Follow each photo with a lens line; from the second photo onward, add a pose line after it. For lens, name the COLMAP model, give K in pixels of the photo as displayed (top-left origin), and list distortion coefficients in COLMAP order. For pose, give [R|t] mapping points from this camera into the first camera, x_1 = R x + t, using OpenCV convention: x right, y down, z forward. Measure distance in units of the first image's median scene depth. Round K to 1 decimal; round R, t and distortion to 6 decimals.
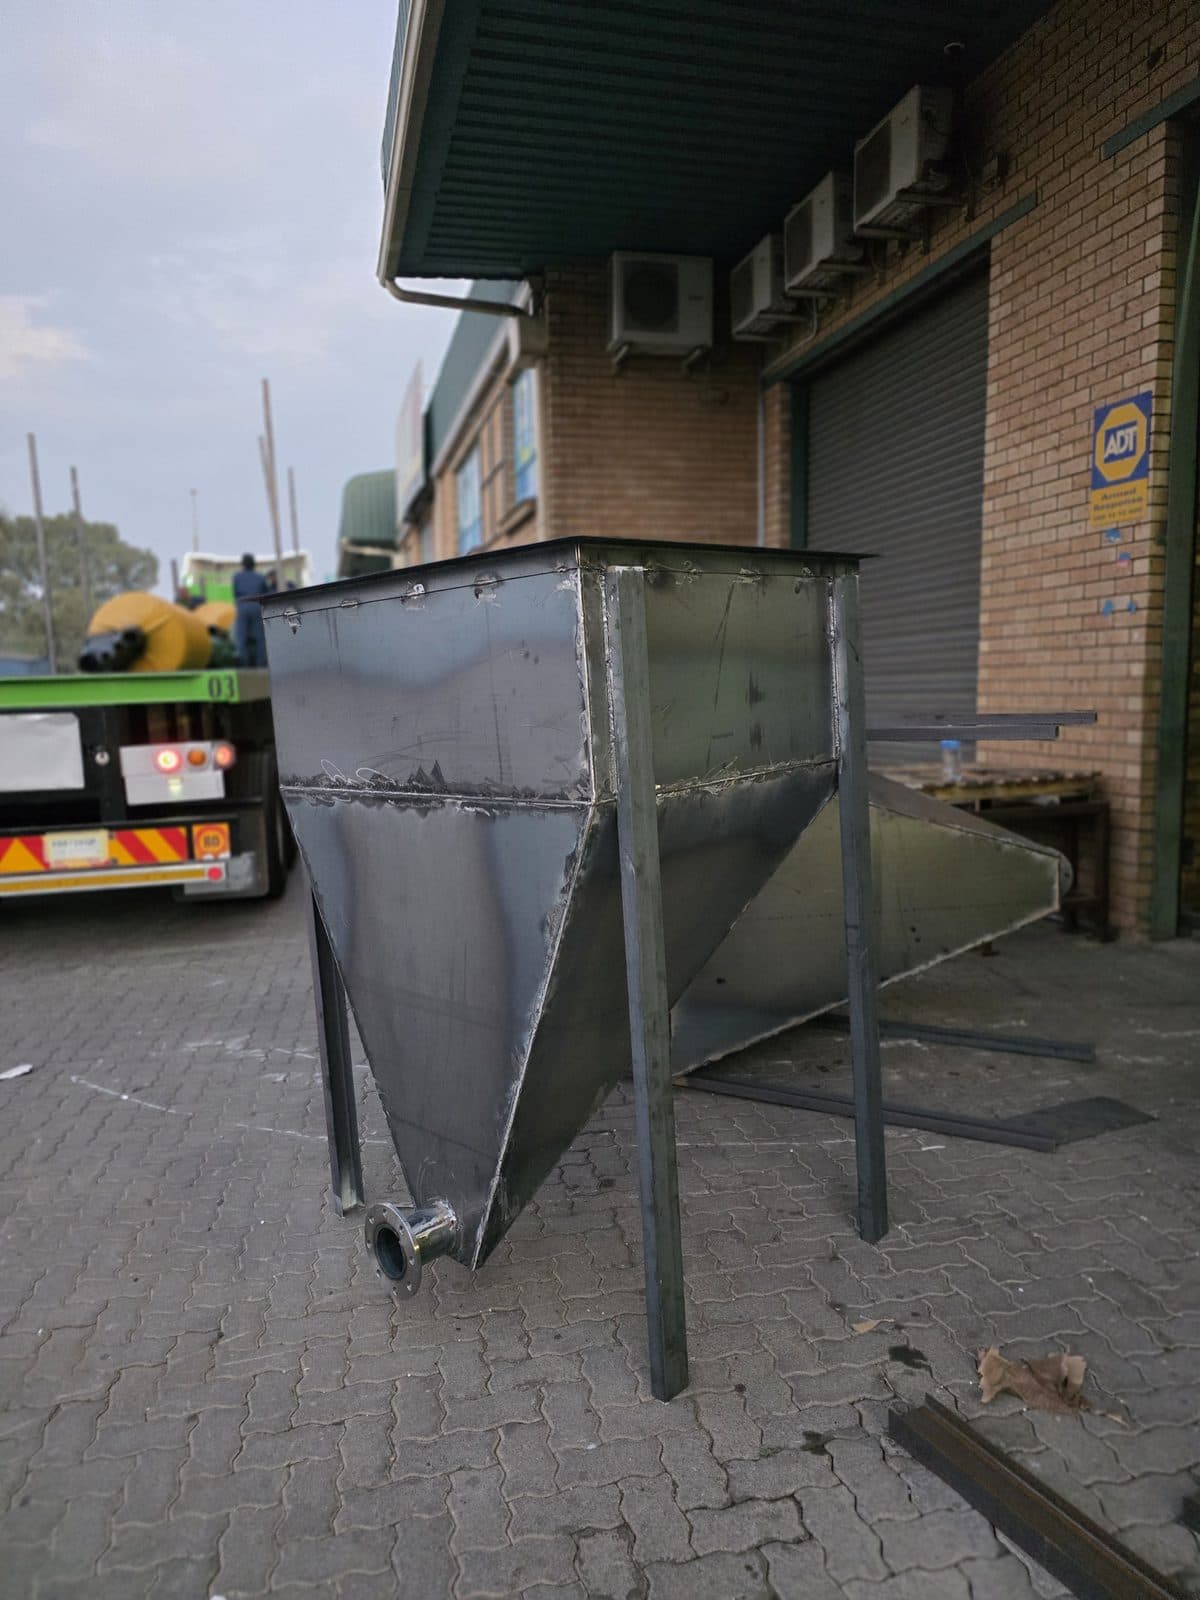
lens RADIAL K [[1039.7, 0, 599.8], [0, 1039.7, 800.2], [0, 0, 1]] dist [0.009846, -0.004466]
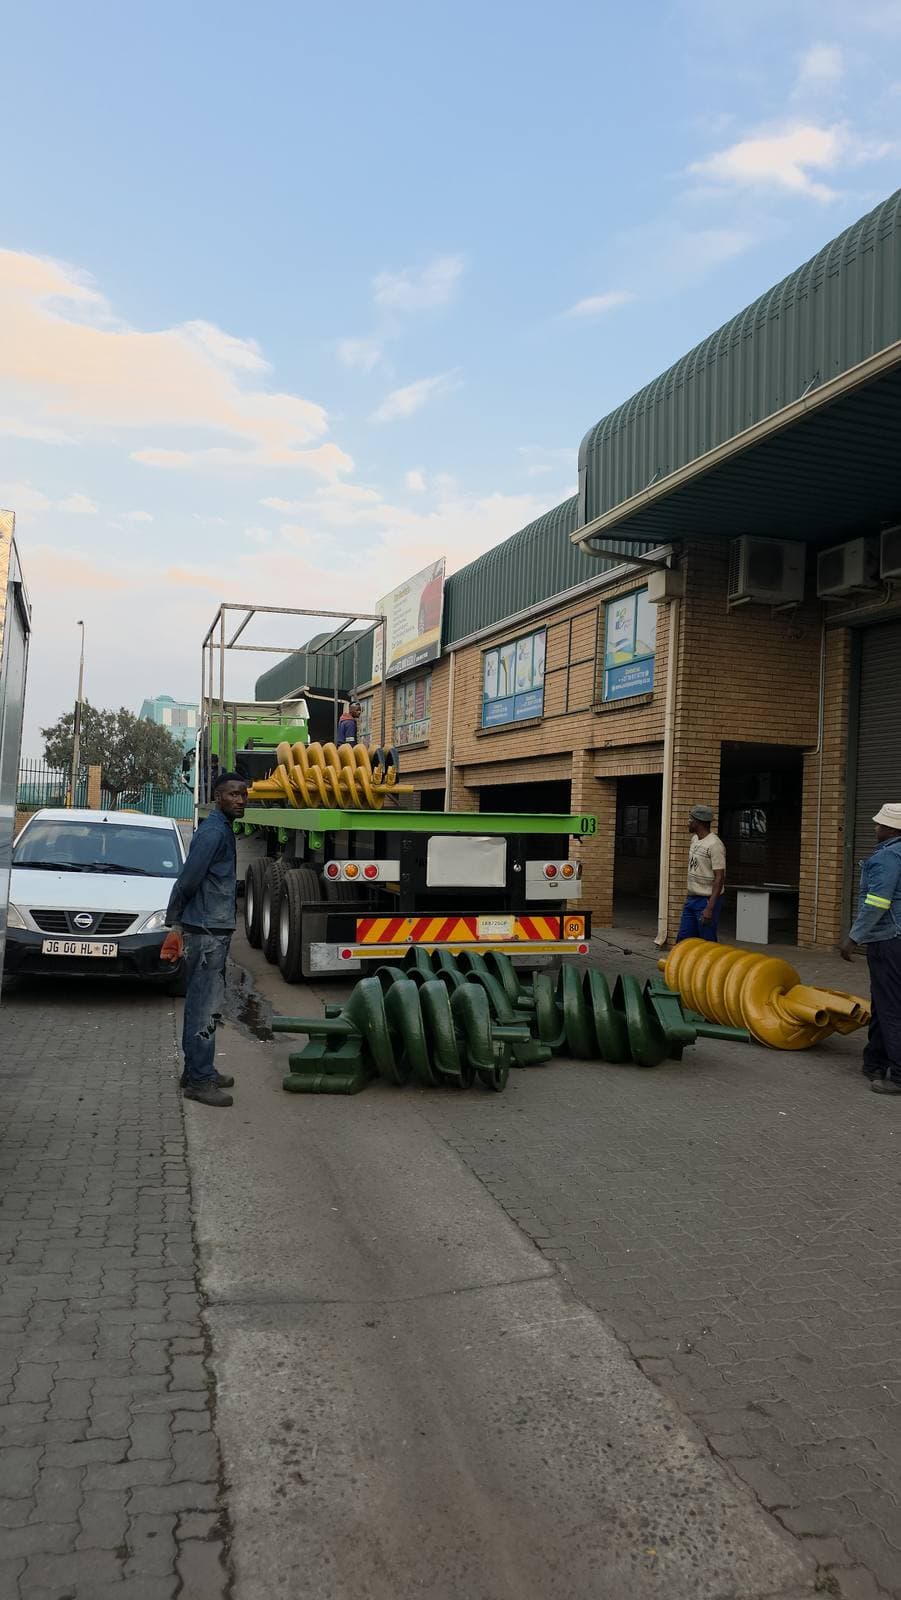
lens RADIAL K [[1082.1, 0, 451.9], [0, 1082.1, 805.8], [0, 0, 1]] dist [0.005258, 0.000196]
pose [[0.994705, 0.056889, 0.085592, -0.572737], [-0.045329, 0.990291, -0.131410, 0.065377], [-0.092237, 0.126834, 0.987626, -0.447791]]
